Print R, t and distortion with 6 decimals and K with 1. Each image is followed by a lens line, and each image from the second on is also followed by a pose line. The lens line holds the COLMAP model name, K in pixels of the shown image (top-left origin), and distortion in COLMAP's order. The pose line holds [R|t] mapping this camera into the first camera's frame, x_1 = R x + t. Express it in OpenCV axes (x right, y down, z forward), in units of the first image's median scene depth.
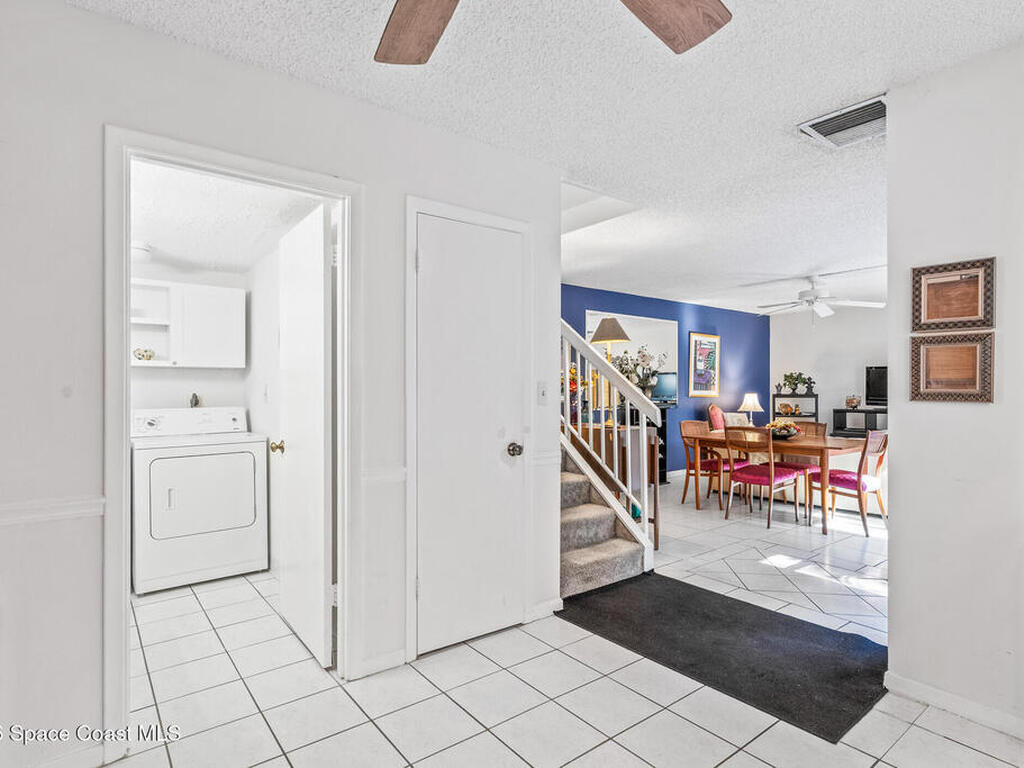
lens RADIAL K [[563.0, 0, 512.0], [0, 563.0, 384.0], [0, 0, 1]] dist [-0.000756, -0.000129]
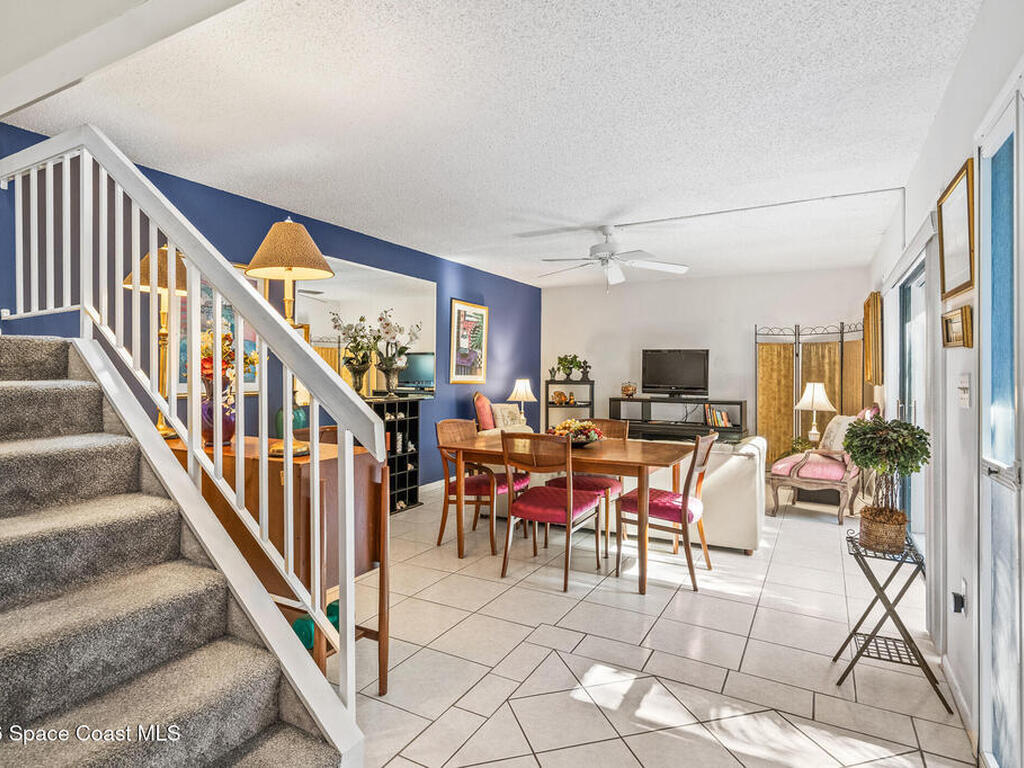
lens RADIAL K [[565.8, 0, 512.0], [0, 565.8, 384.0], [0, 0, 1]] dist [-0.077945, -0.000111]
pose [[0.916597, 0.000049, 0.399813, 0.097202], [-0.011460, 0.999592, 0.026149, 0.002740], [-0.399649, -0.028550, 0.916223, 0.301108]]
